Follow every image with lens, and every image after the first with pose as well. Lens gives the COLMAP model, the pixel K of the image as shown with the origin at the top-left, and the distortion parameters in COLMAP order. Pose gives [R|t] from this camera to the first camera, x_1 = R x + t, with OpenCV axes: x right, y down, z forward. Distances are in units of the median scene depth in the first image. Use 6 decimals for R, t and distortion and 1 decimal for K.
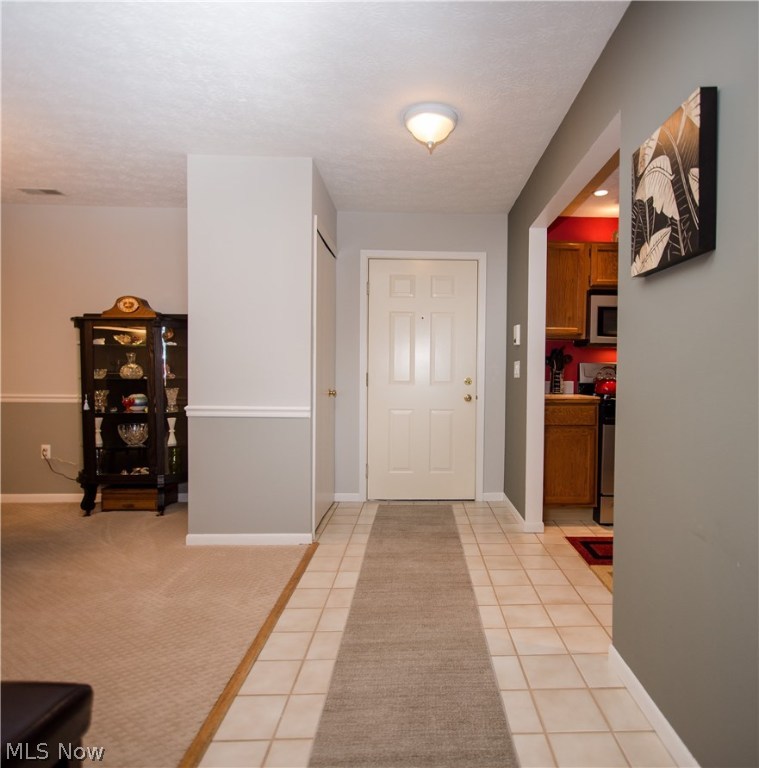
lens RADIAL K [[416.4, 0, 381.4], [0, 416.4, 381.2], [0, 0, 1]] dist [0.005958, 0.000177]
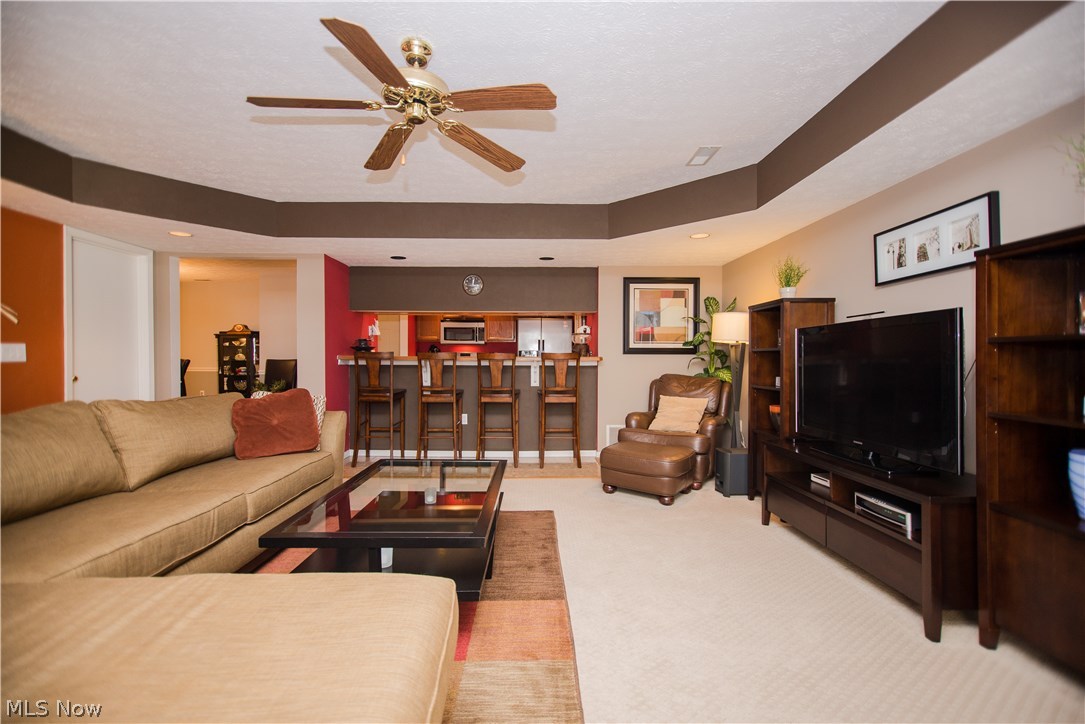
lens RADIAL K [[464.1, 0, 539.7], [0, 464.1, 358.5], [0, 0, 1]] dist [-0.000007, 0.001417]
pose [[0.999649, -0.005082, -0.026000, 1.089972], [0.004621, 0.999832, -0.017763, 0.036139], [0.026086, 0.017637, 0.999504, -1.472853]]
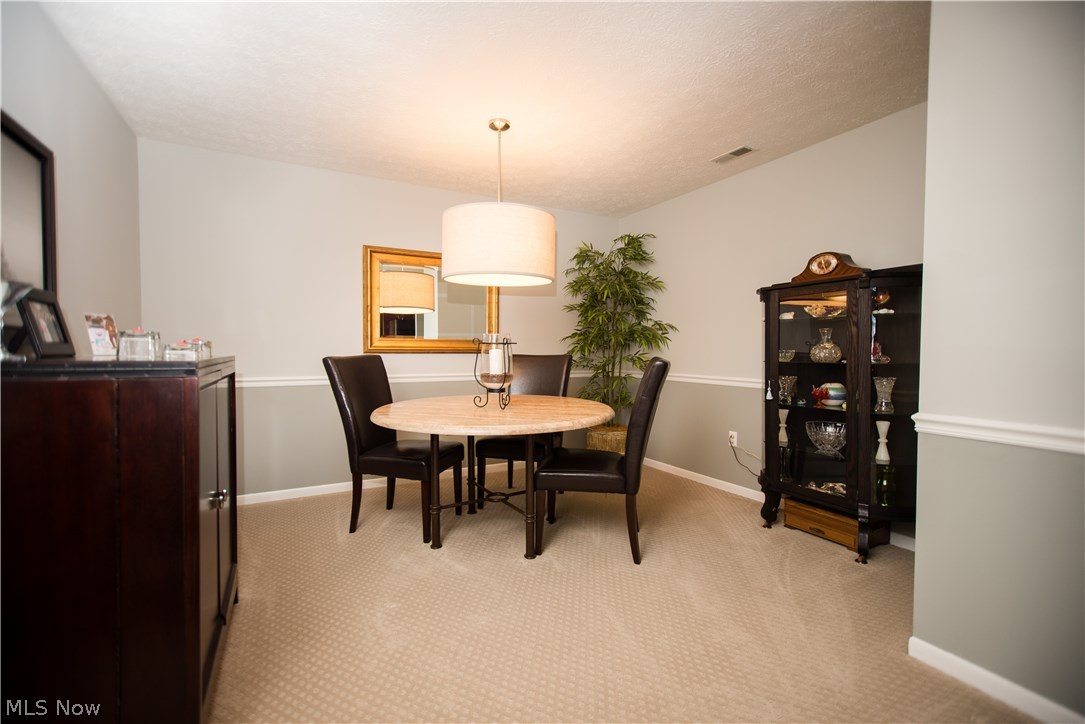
lens RADIAL K [[464.1, 0, 542.3], [0, 464.1, 360.3], [0, 0, 1]] dist [-0.000007, 0.001417]
pose [[0.457790, 0.016166, -0.888913, -0.091072], [-0.023004, 0.999715, 0.006334, -0.003396], [0.888762, 0.017549, 0.458032, 0.167674]]
